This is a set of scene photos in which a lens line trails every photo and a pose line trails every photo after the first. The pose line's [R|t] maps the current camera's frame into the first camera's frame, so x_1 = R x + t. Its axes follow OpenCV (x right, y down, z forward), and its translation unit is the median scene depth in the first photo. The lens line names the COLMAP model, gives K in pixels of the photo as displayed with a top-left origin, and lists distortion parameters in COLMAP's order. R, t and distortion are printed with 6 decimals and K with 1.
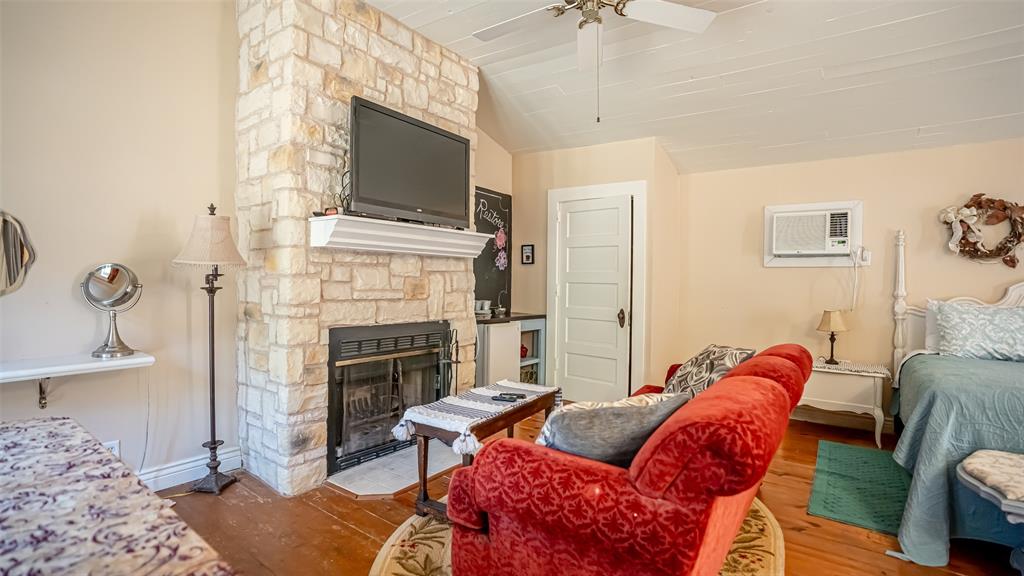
lens RADIAL K [[476.2, 0, 506.5], [0, 476.2, 286.9], [0, 0, 1]] dist [-0.026920, 0.000286]
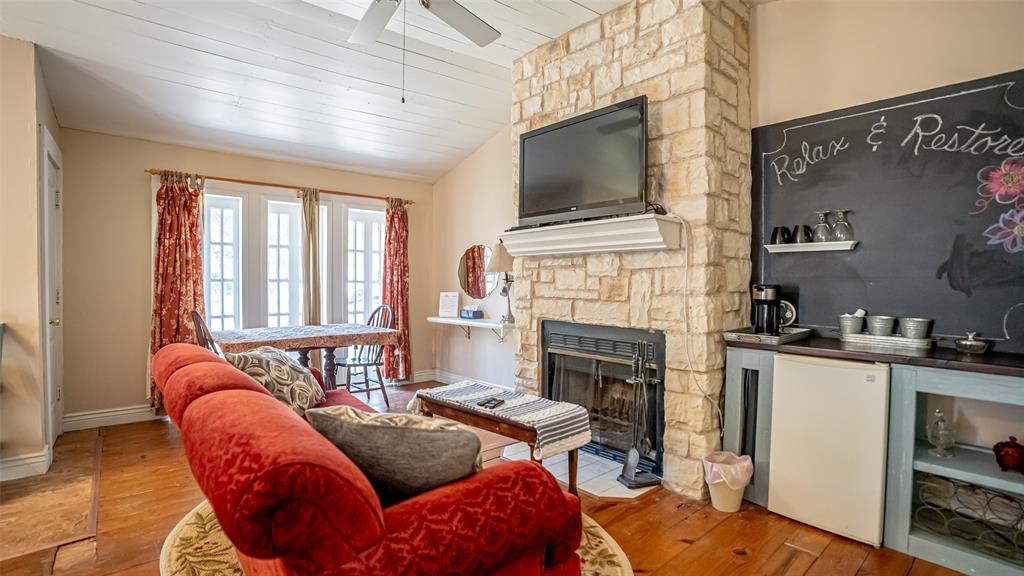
lens RADIAL K [[476.2, 0, 505.6], [0, 476.2, 287.7], [0, 0, 1]] dist [-0.026920, 0.000286]
pose [[-0.209701, -0.003186, -0.977760, 0.778564], [-0.016467, 0.999864, 0.000274, 0.004137], [0.977627, 0.016158, -0.209725, 1.036454]]
